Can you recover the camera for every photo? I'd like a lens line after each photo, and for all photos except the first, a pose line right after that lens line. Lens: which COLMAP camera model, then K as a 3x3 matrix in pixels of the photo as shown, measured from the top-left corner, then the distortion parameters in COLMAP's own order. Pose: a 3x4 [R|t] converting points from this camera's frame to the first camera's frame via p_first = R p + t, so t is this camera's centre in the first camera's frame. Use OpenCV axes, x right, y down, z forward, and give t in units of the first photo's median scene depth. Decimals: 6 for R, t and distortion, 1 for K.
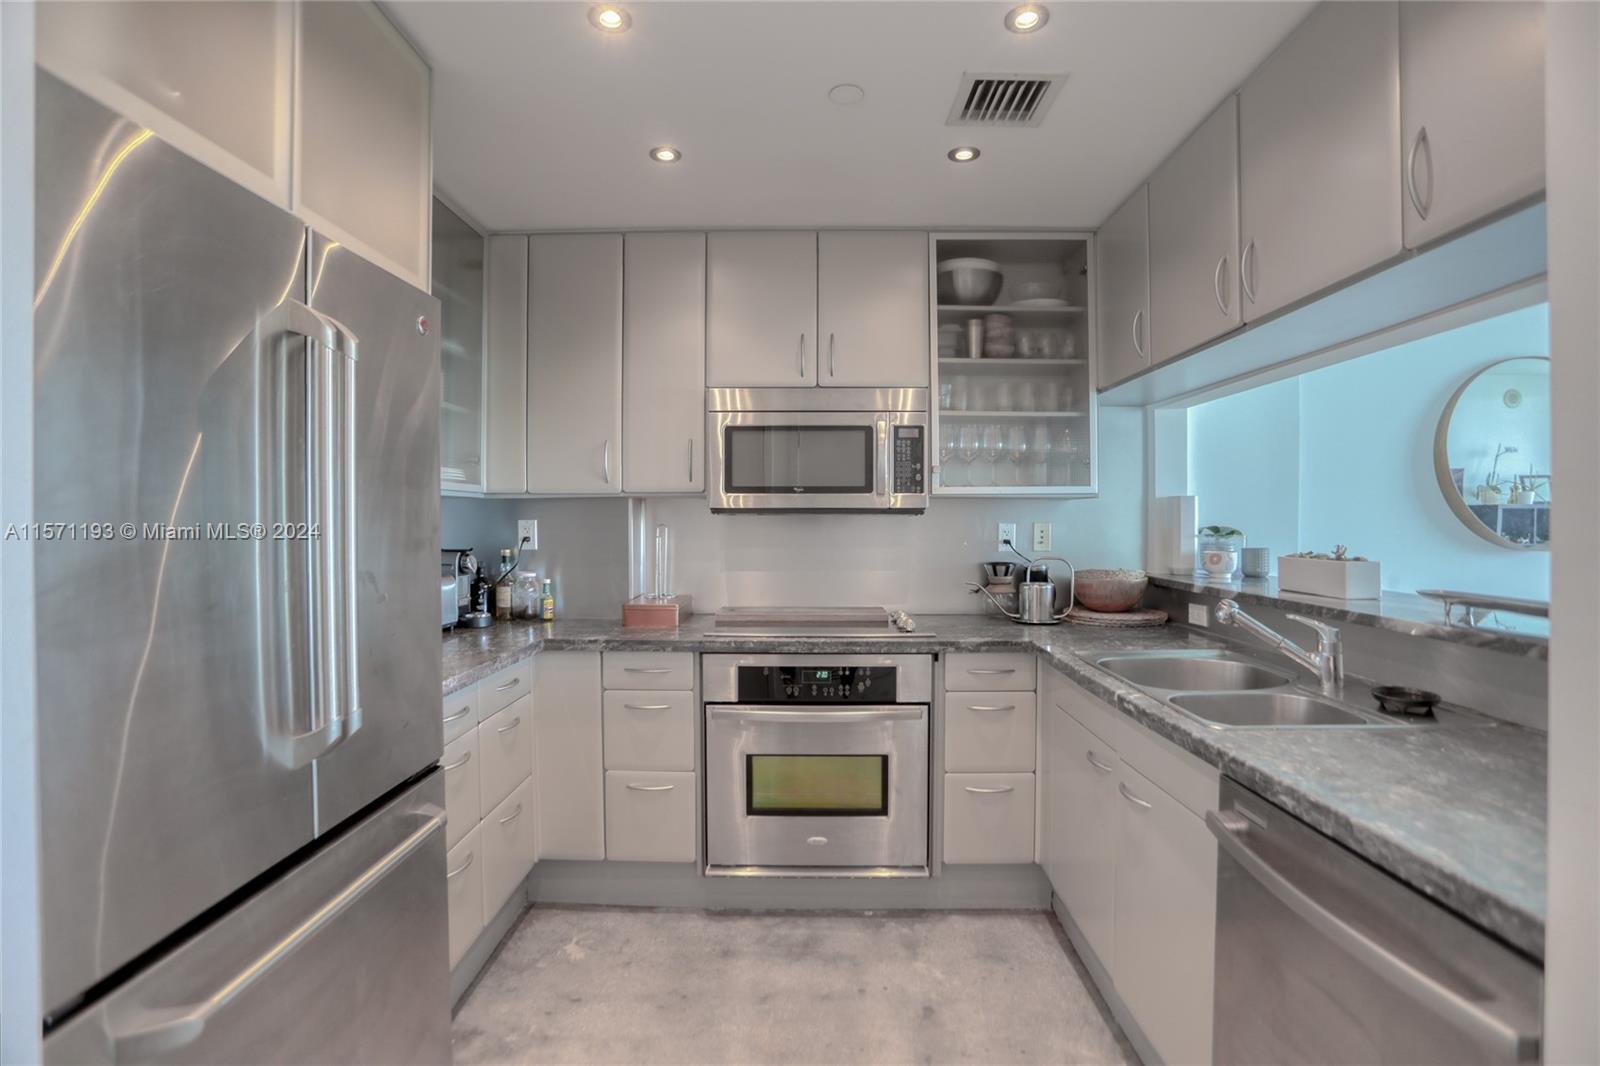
lens RADIAL K [[772.5, 0, 803.4], [0, 772.5, 529.9], [0, 0, 1]] dist [-0.052740, 0.021311]
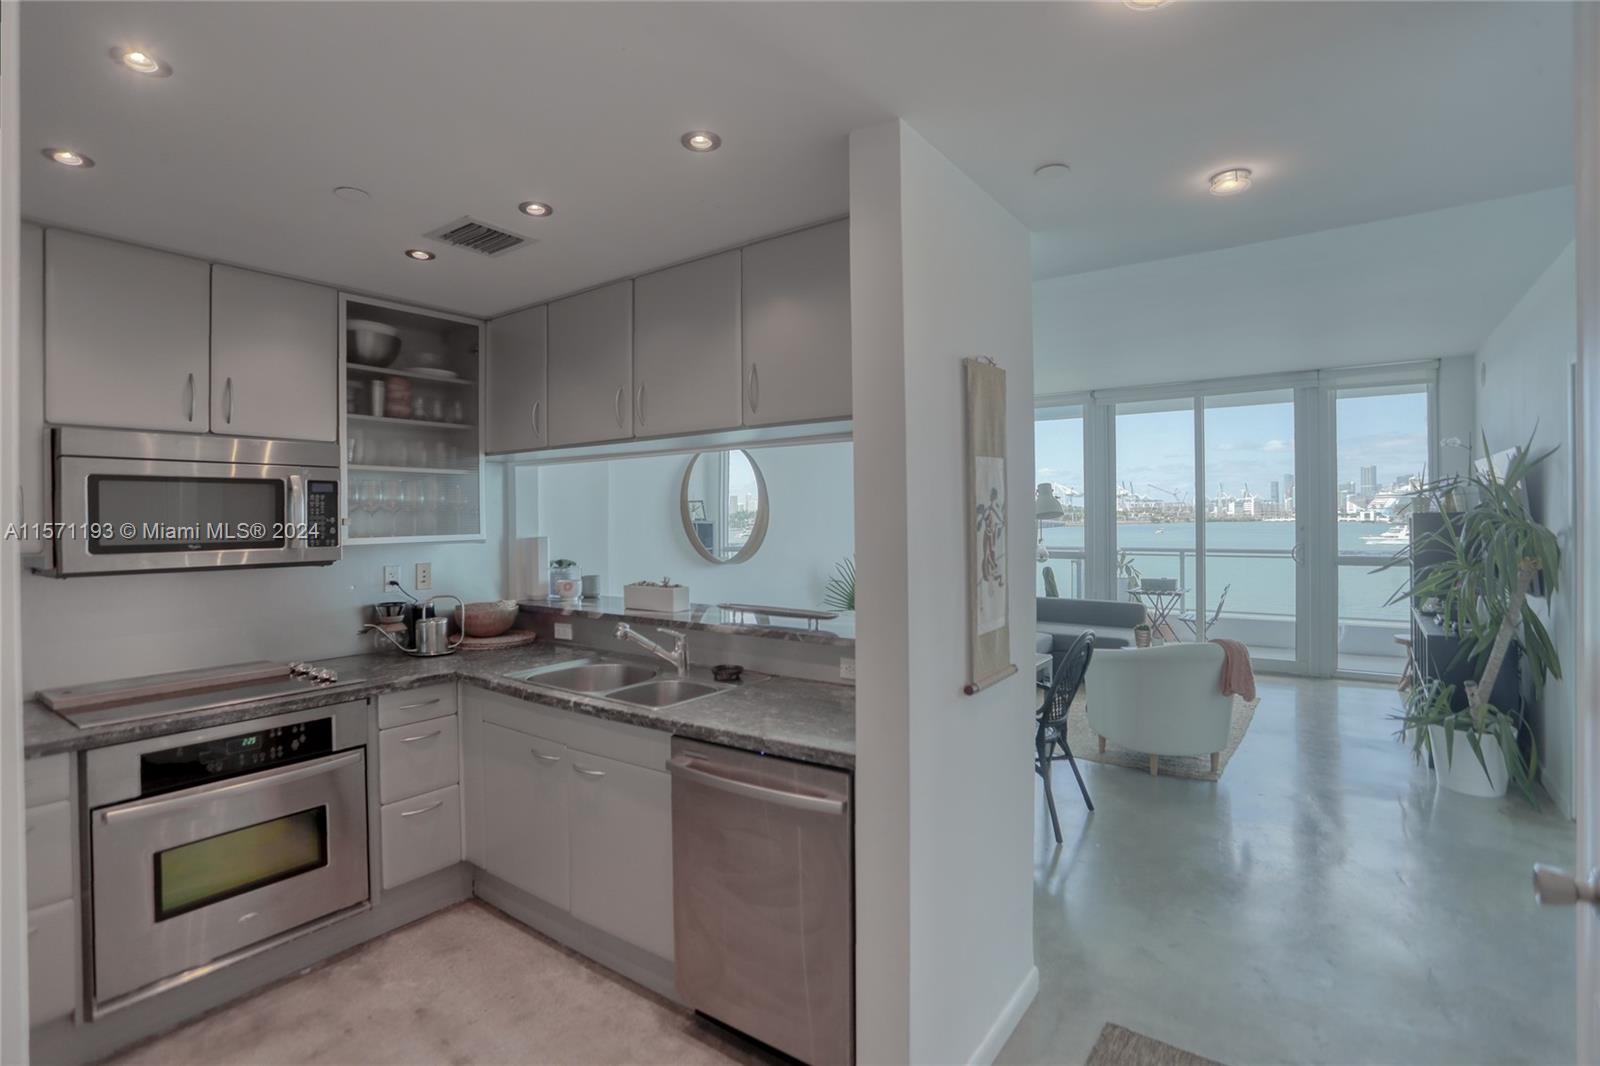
lens RADIAL K [[772.5, 0, 804.1], [0, 772.5, 525.6], [0, 0, 1]] dist [-0.052740, 0.021311]
pose [[0.572184, -0.013377, 0.820016, -0.345708], [0.017881, 0.999833, 0.003833, -0.072046], [-0.819930, 0.012470, 0.572328, -0.102581]]
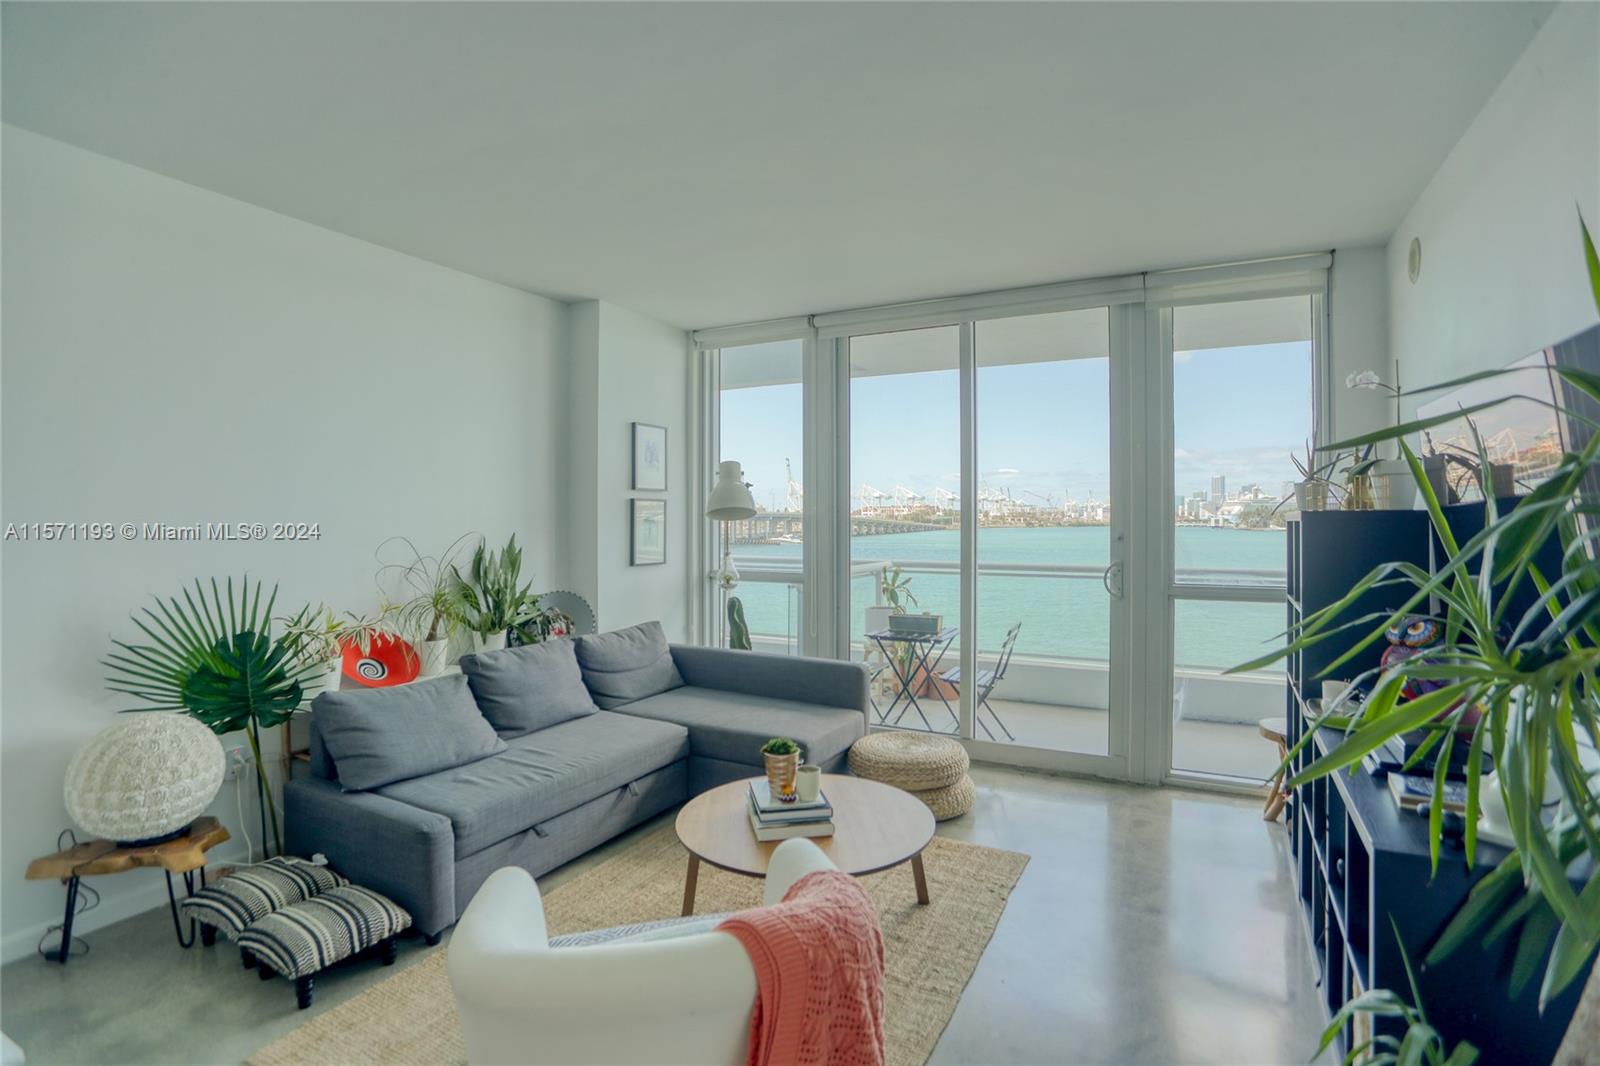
lens RADIAL K [[772.5, 0, 803.5], [0, 772.5, 530.6], [0, 0, 1]] dist [-0.052740, 0.021311]
pose [[0.448853, -0.013531, 0.893503, 1.181542], [0.011949, 0.999887, 0.009139, -0.055842], [-0.893526, 0.006574, 0.448964, -0.147129]]
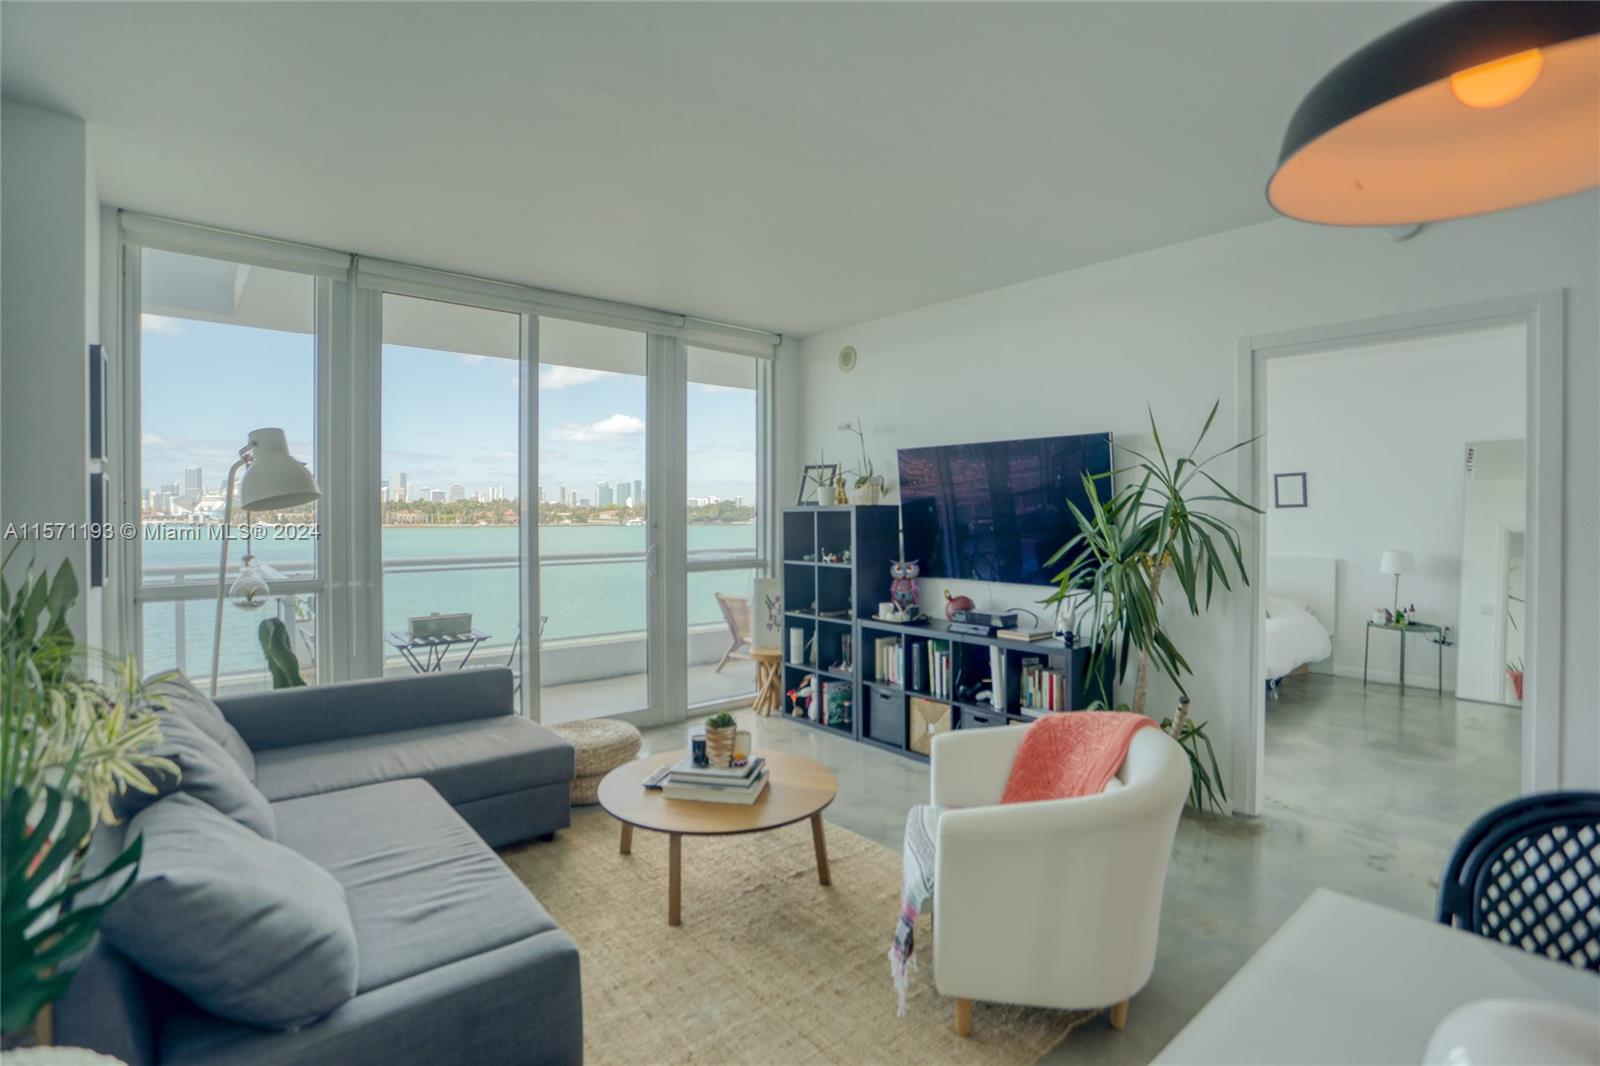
lens RADIAL K [[772.5, 0, 799.1], [0, 772.5, 524.3], [0, 0, 1]] dist [-0.052740, 0.021311]
pose [[-0.649574, -0.008660, 0.760249, 1.186742], [0.010877, 0.999727, 0.020682, -0.060438], [-0.760221, 0.021704, -0.649302, 1.084819]]
